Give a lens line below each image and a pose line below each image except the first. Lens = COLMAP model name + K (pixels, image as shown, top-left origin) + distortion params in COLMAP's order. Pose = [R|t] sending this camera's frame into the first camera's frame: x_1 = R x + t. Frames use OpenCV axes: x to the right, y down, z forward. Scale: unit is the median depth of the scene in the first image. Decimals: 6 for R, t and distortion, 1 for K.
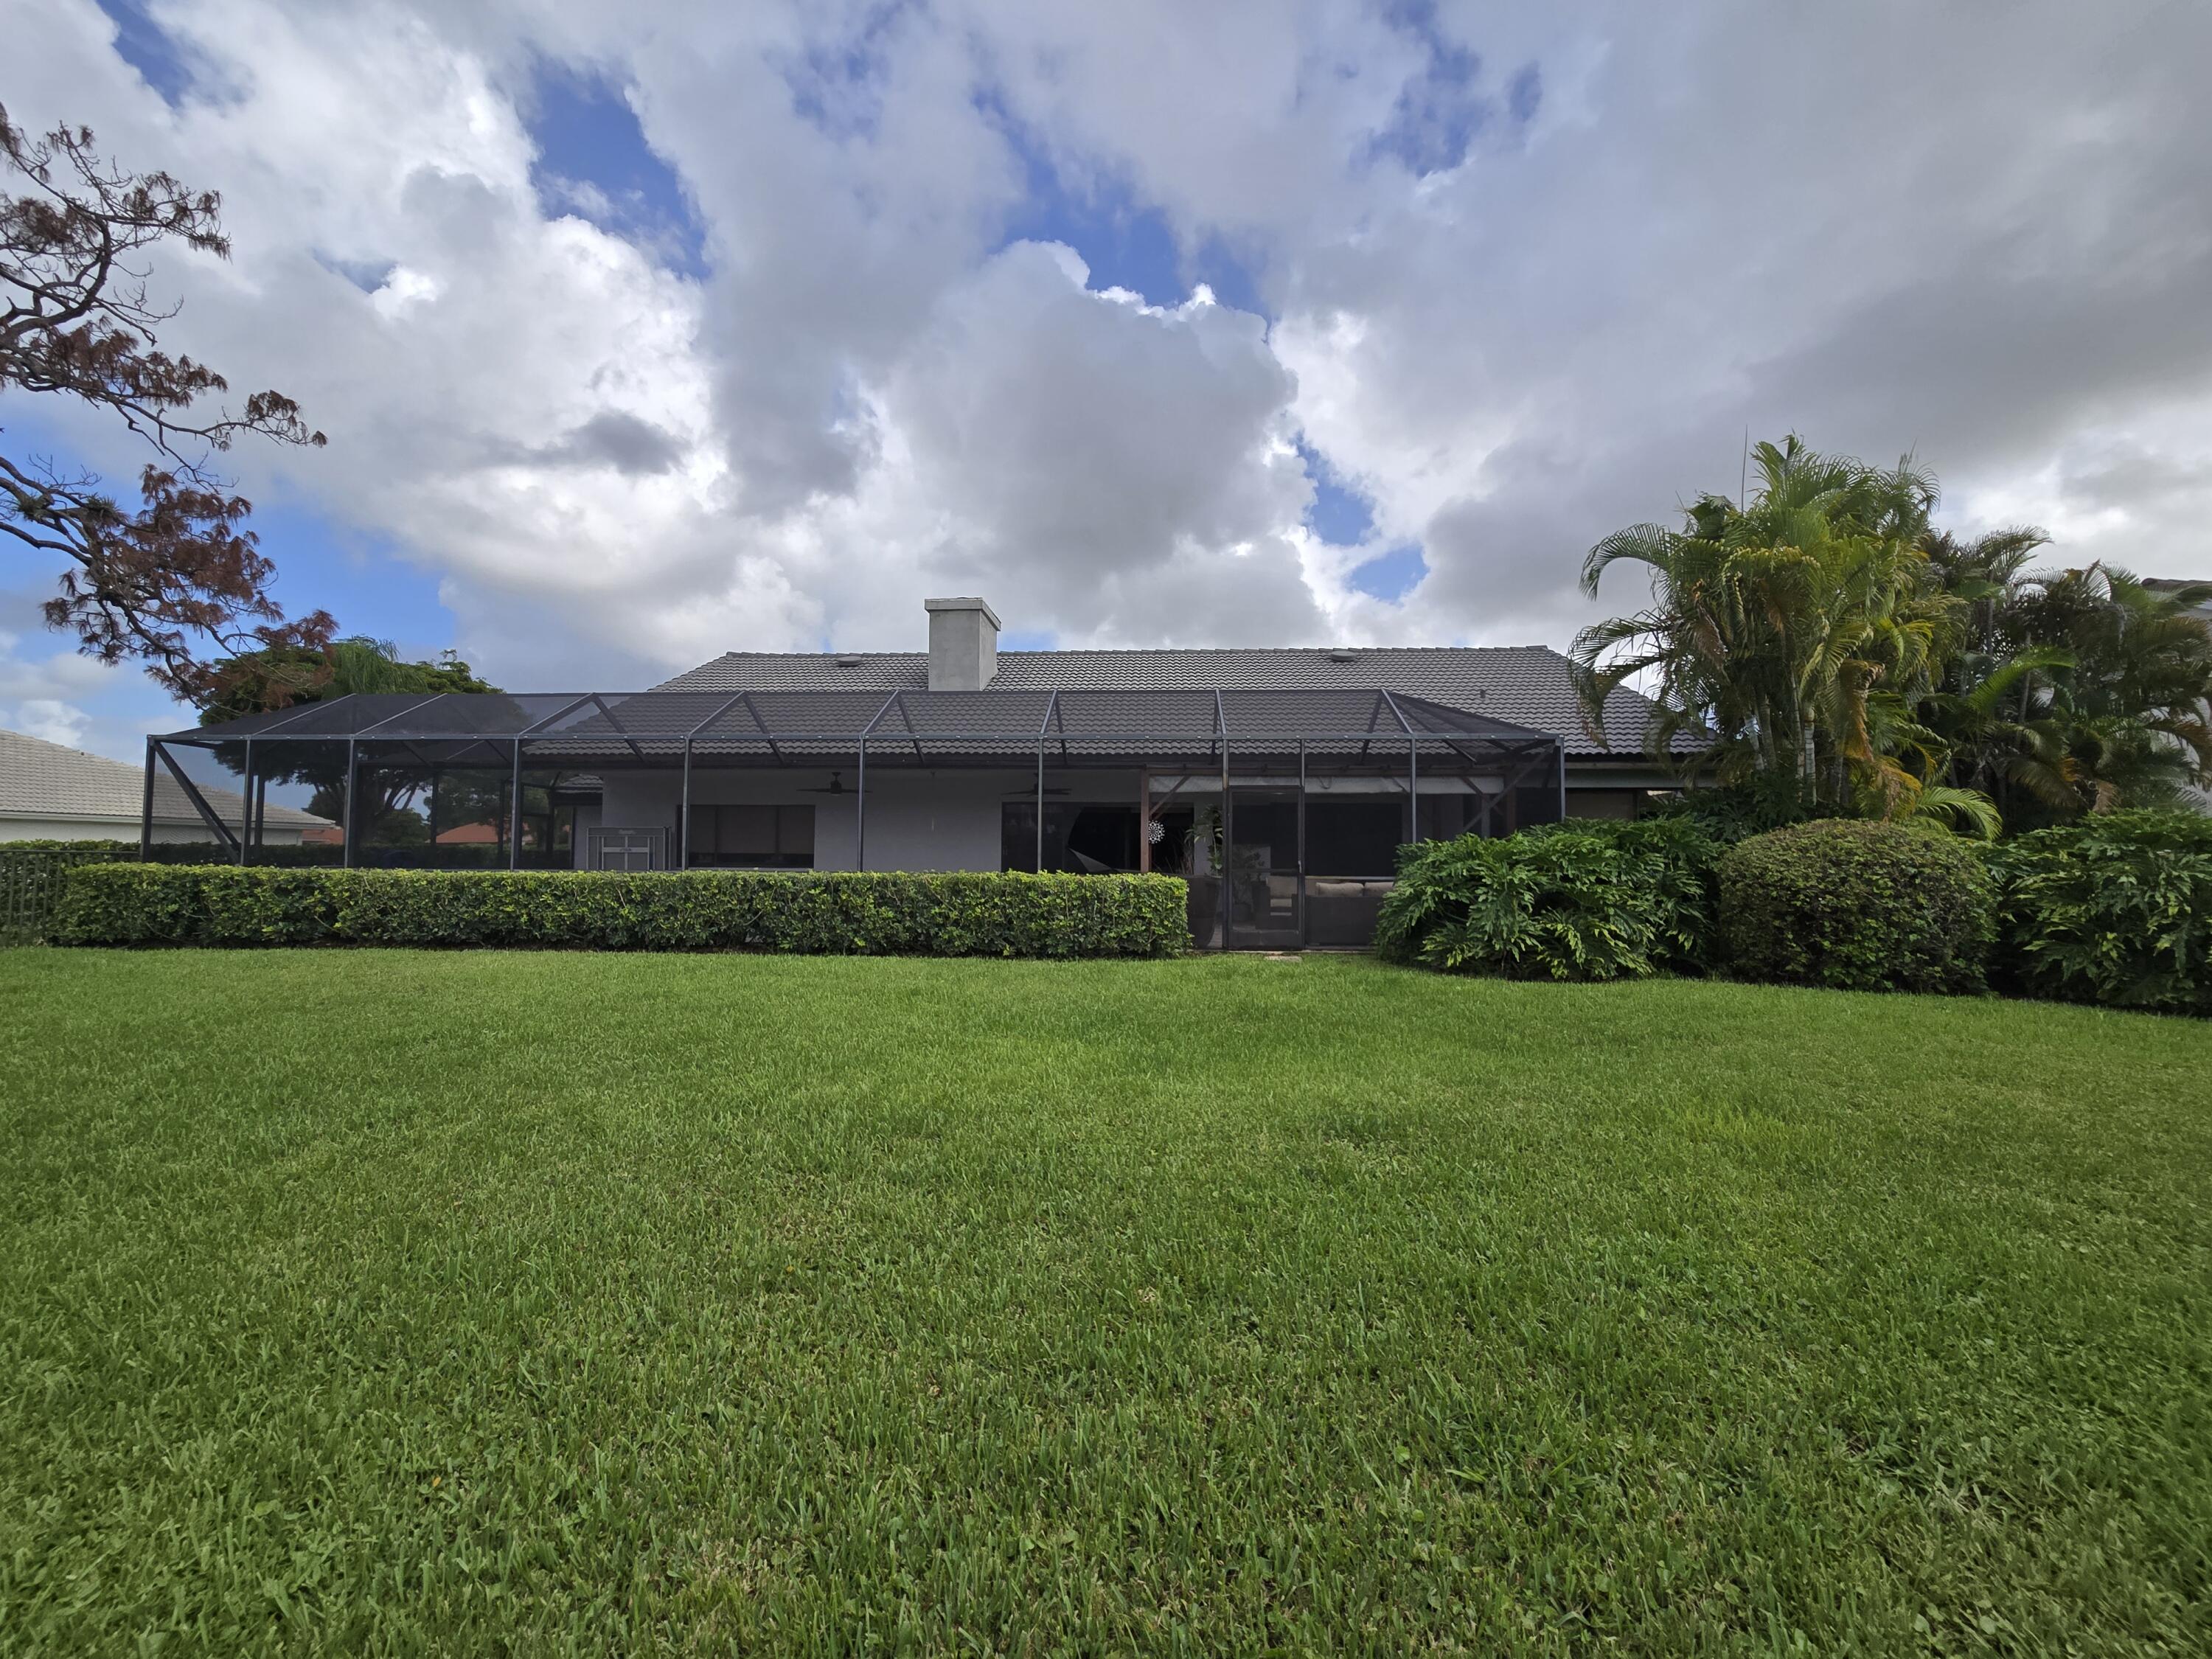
lens RADIAL K [[907.7, 0, 1099.0], [0, 907.7, 831.7], [0, 0, 1]] dist [-0.004528, 0.002164]
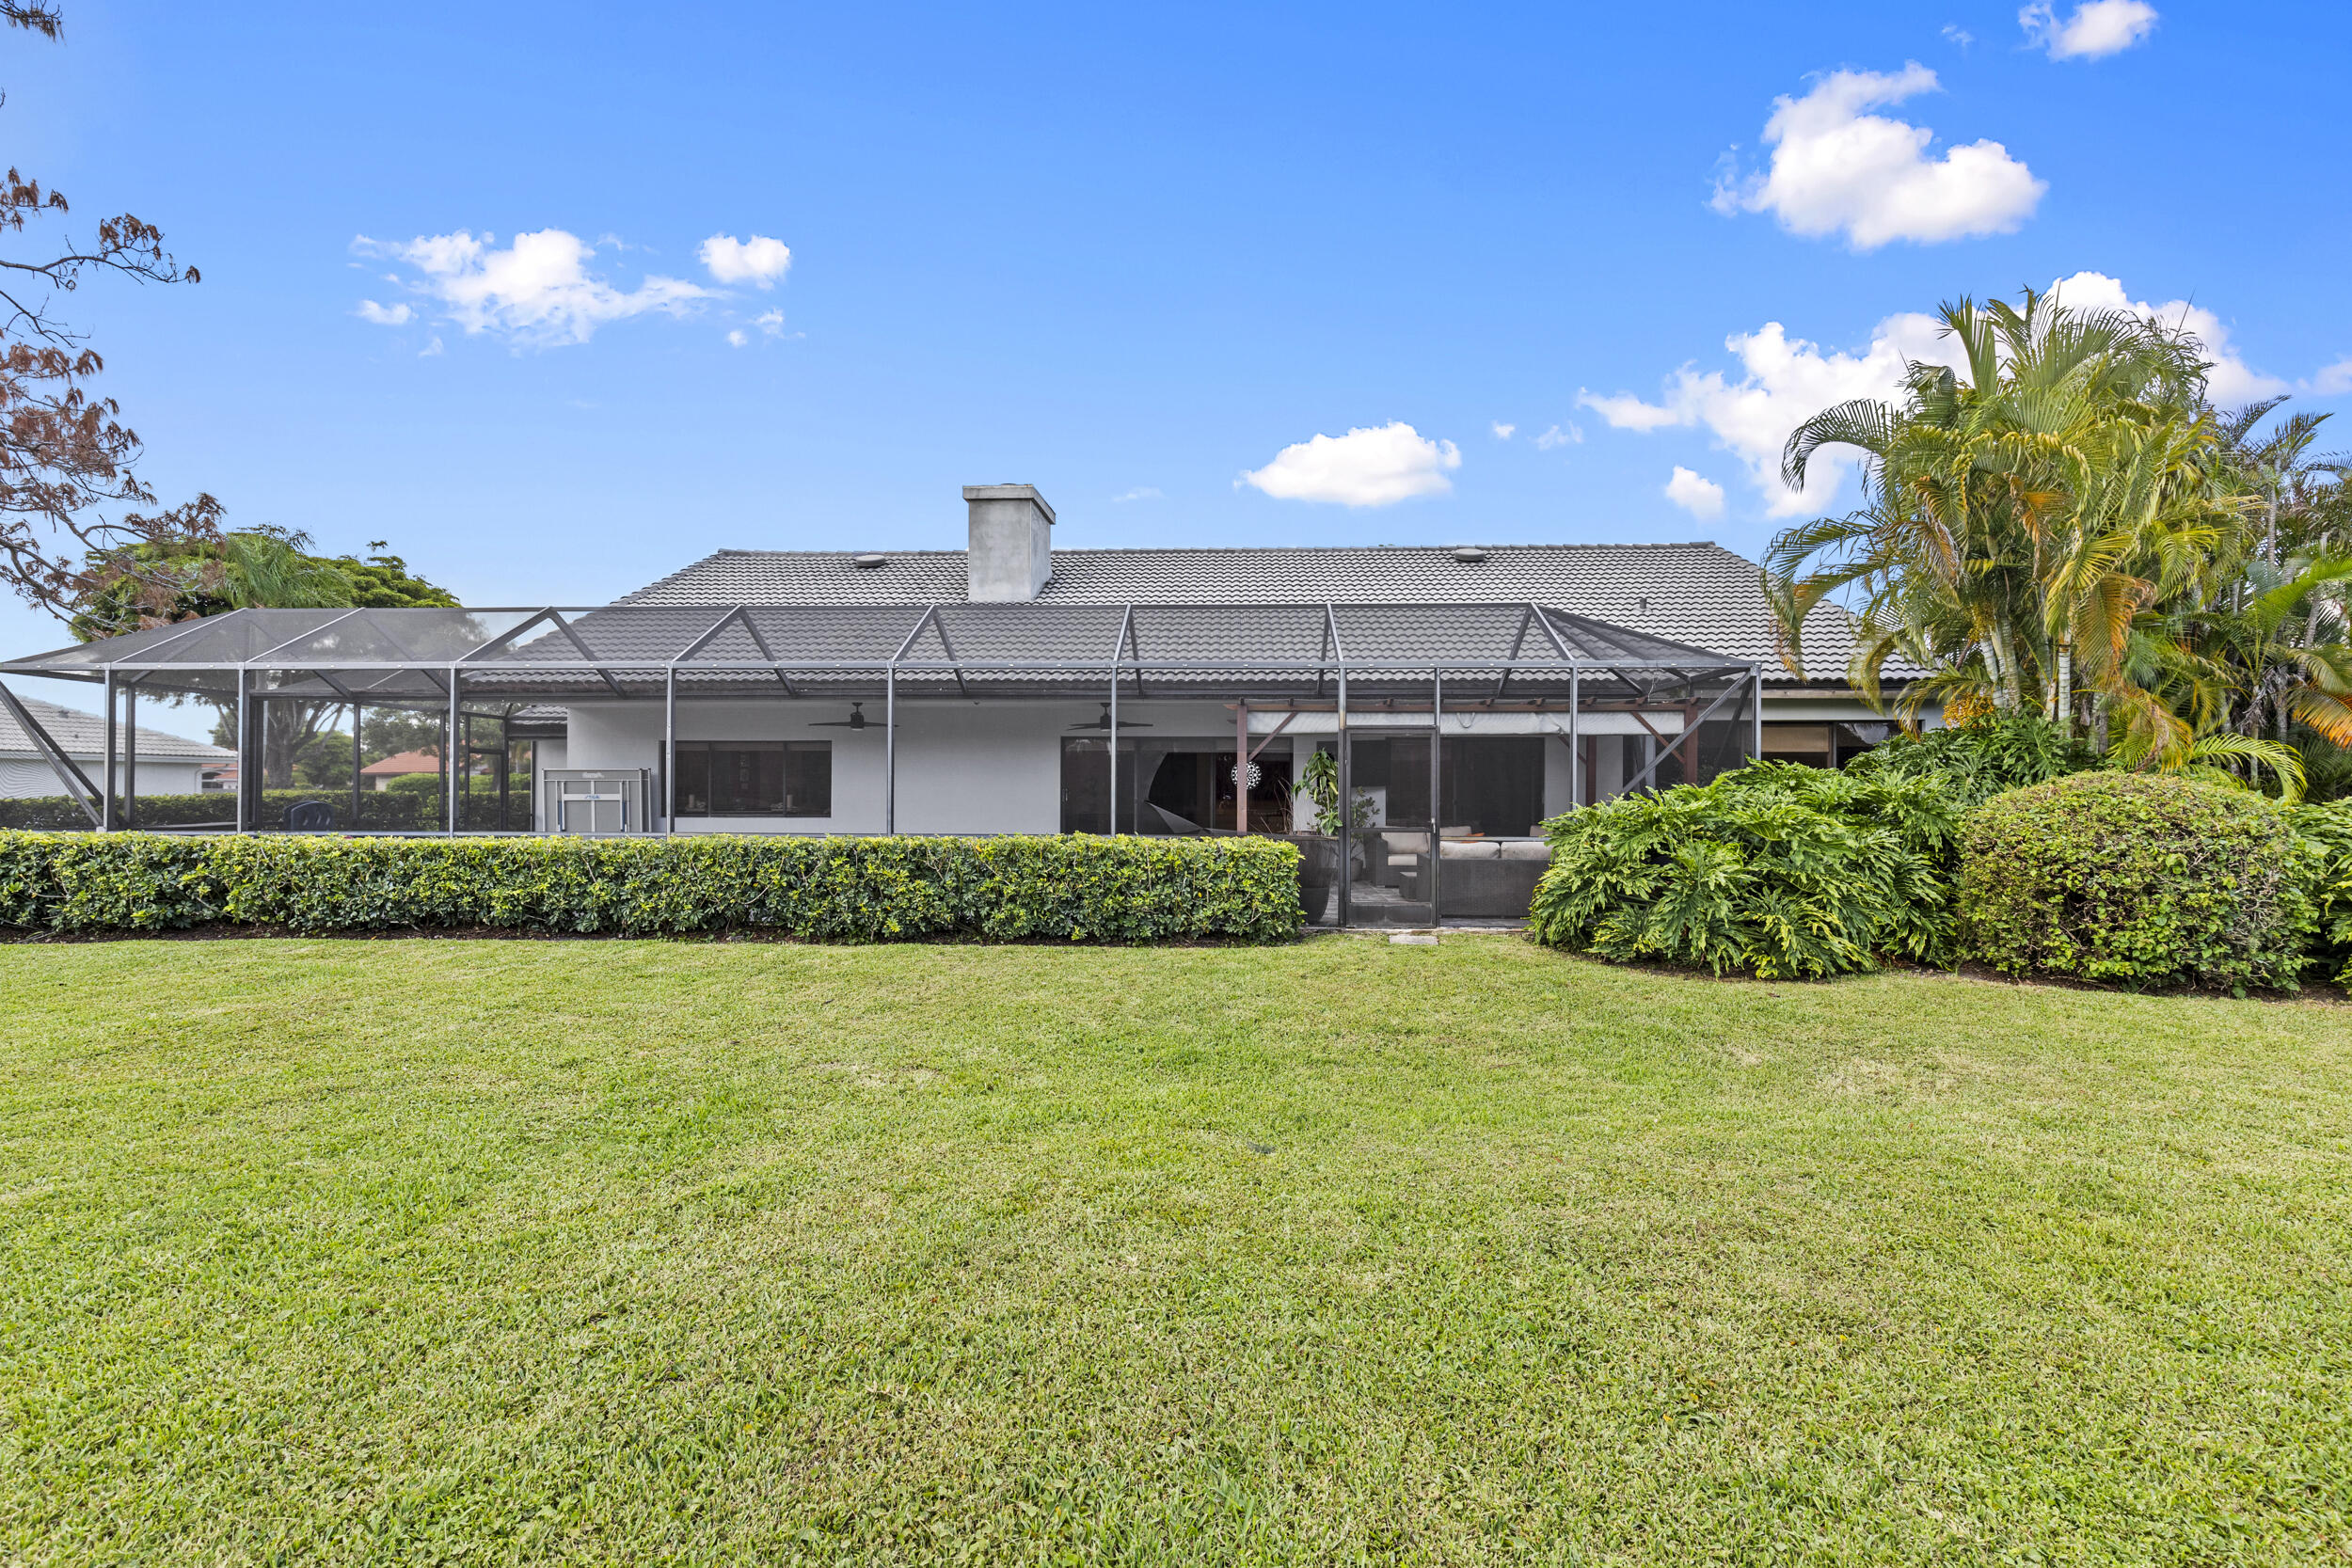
lens RADIAL K [[1066.3, 0, 1187.2], [0, 1066.3, 798.6], [0, 0, 1]] dist [0.000560, 0.000828]
pose [[0.999821, -0.003389, 0.018619, -0.016301], [0.002599, 0.999101, 0.042318, -0.024649], [-0.018746, -0.042262, 0.998931, 0.047586]]
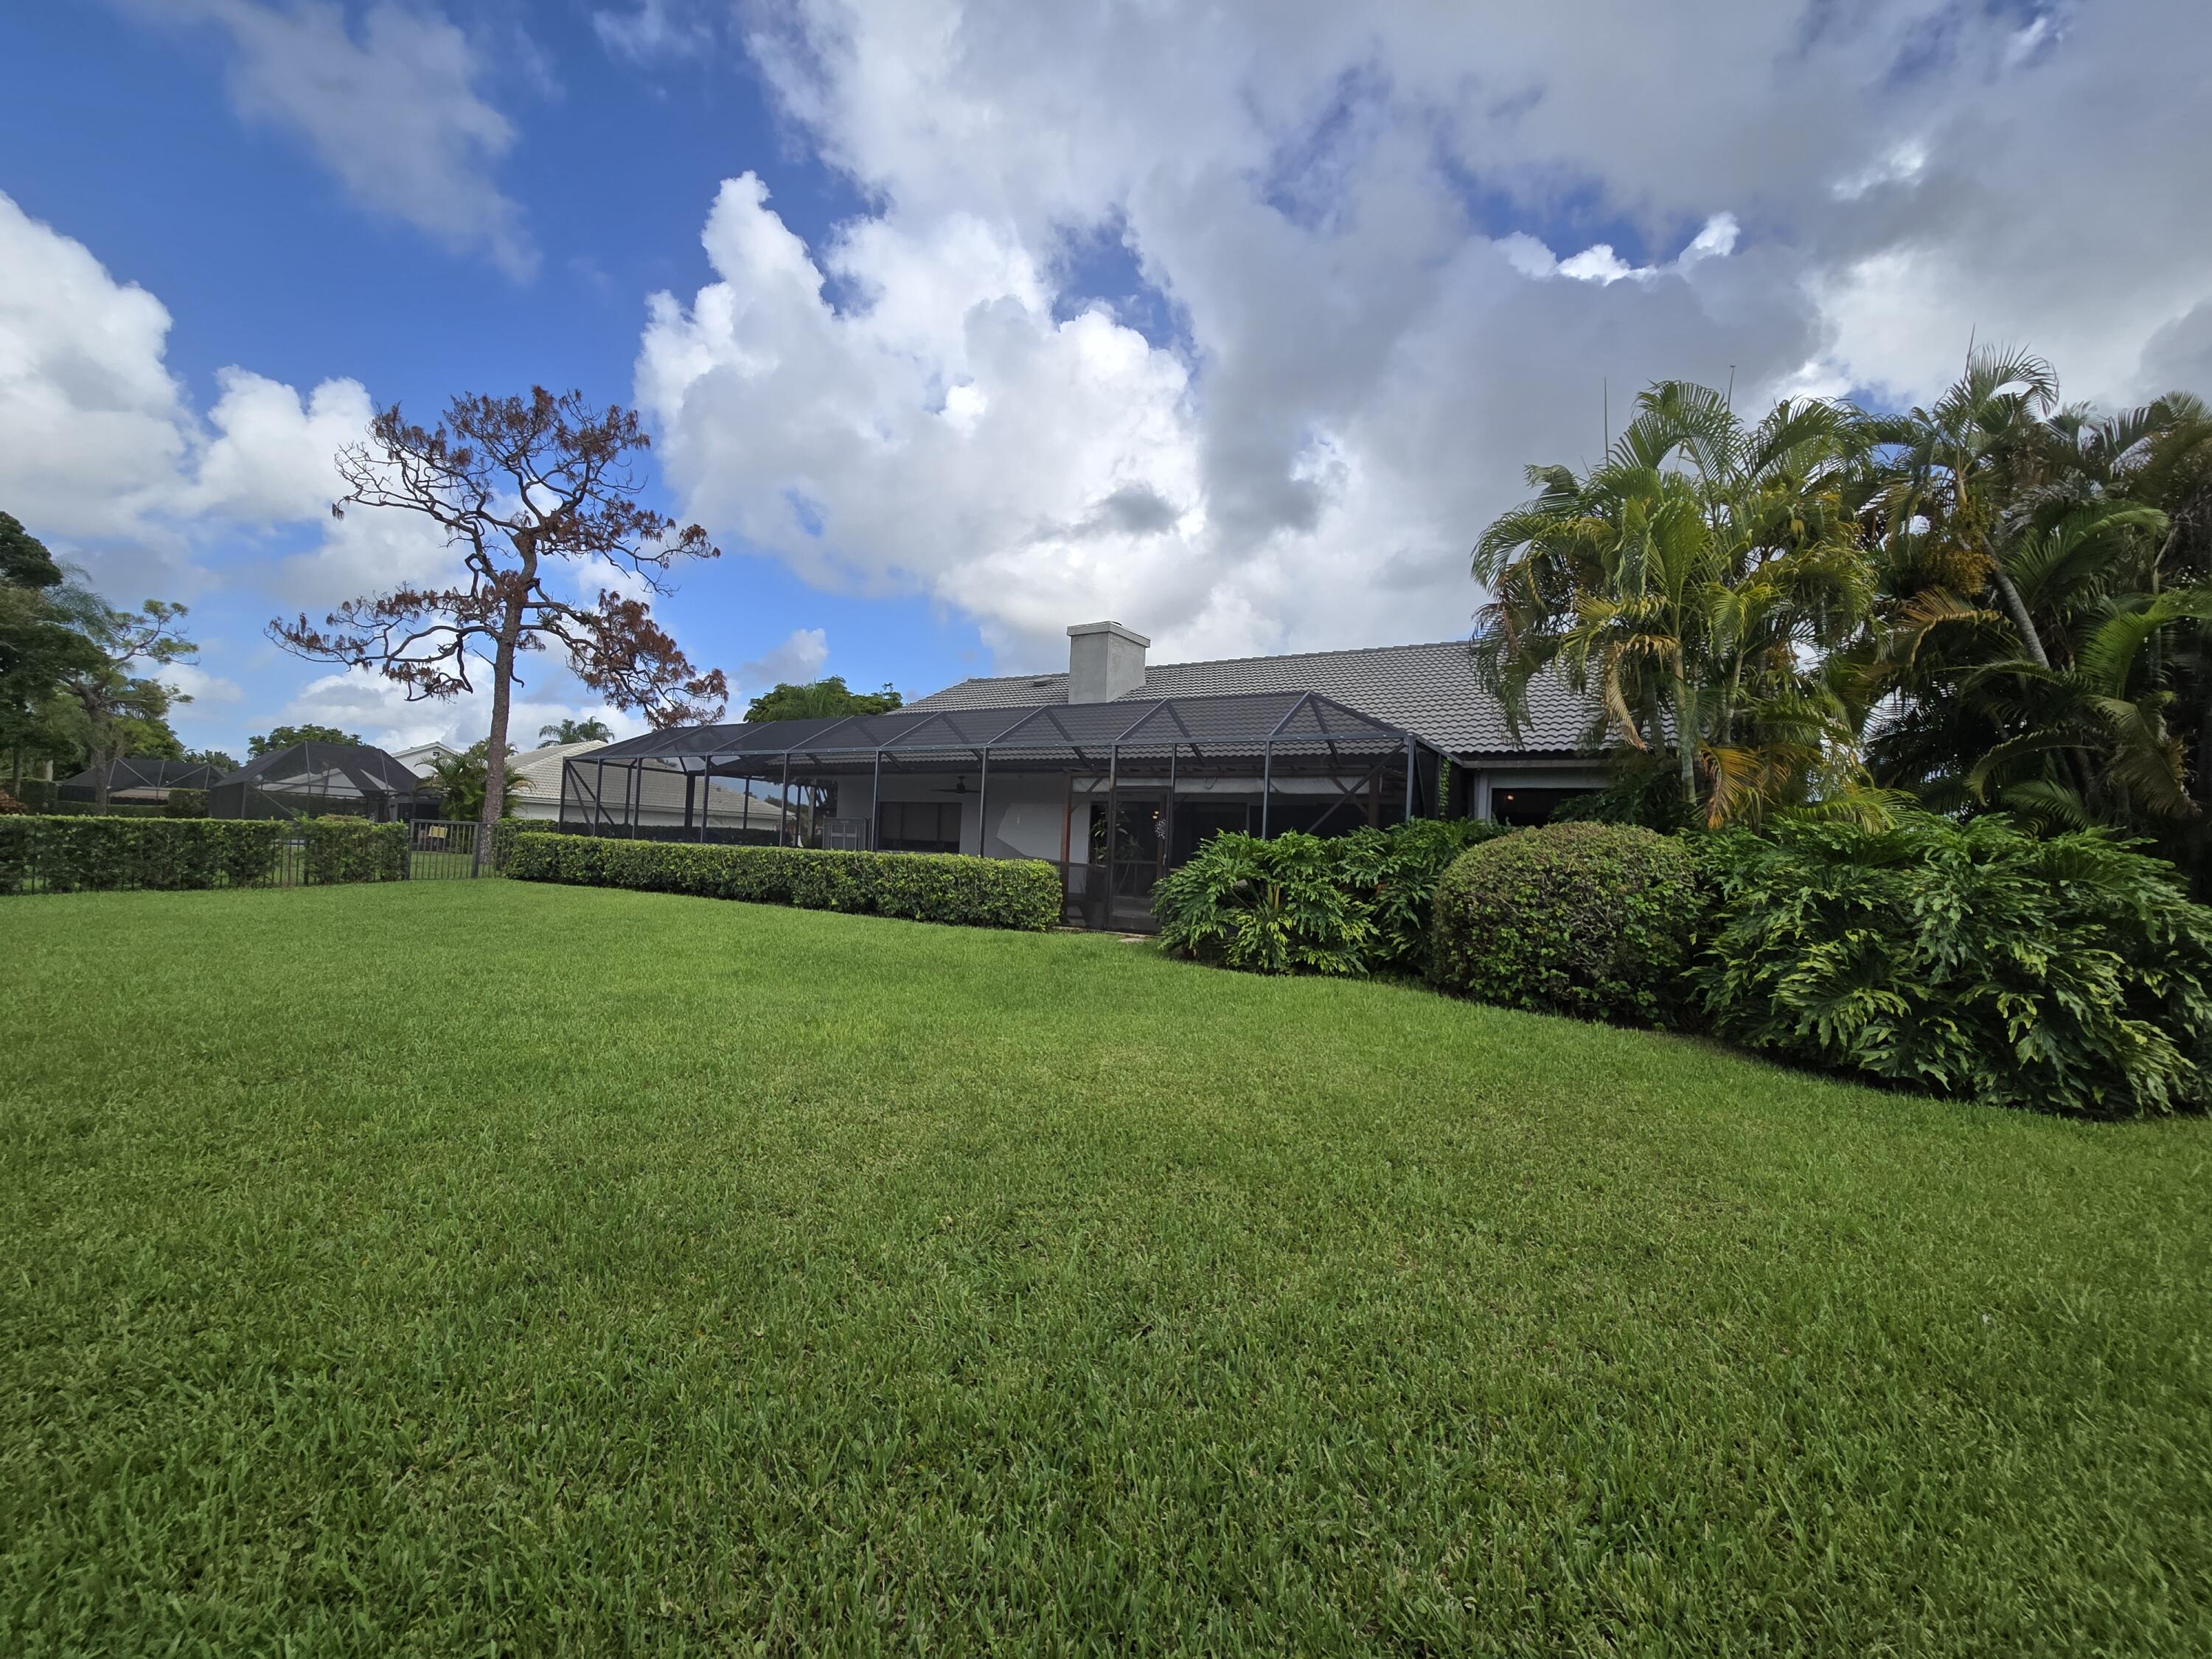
lens RADIAL K [[907.7, 0, 1081.1], [0, 907.7, 862.1], [0, 0, 1]] dist [-0.004528, 0.002164]
pose [[0.873530, 0.038113, -0.485276, 0.607946], [-0.023448, 0.999067, 0.036257, 0.002988], [0.486205, -0.020293, 0.873609, -0.014215]]
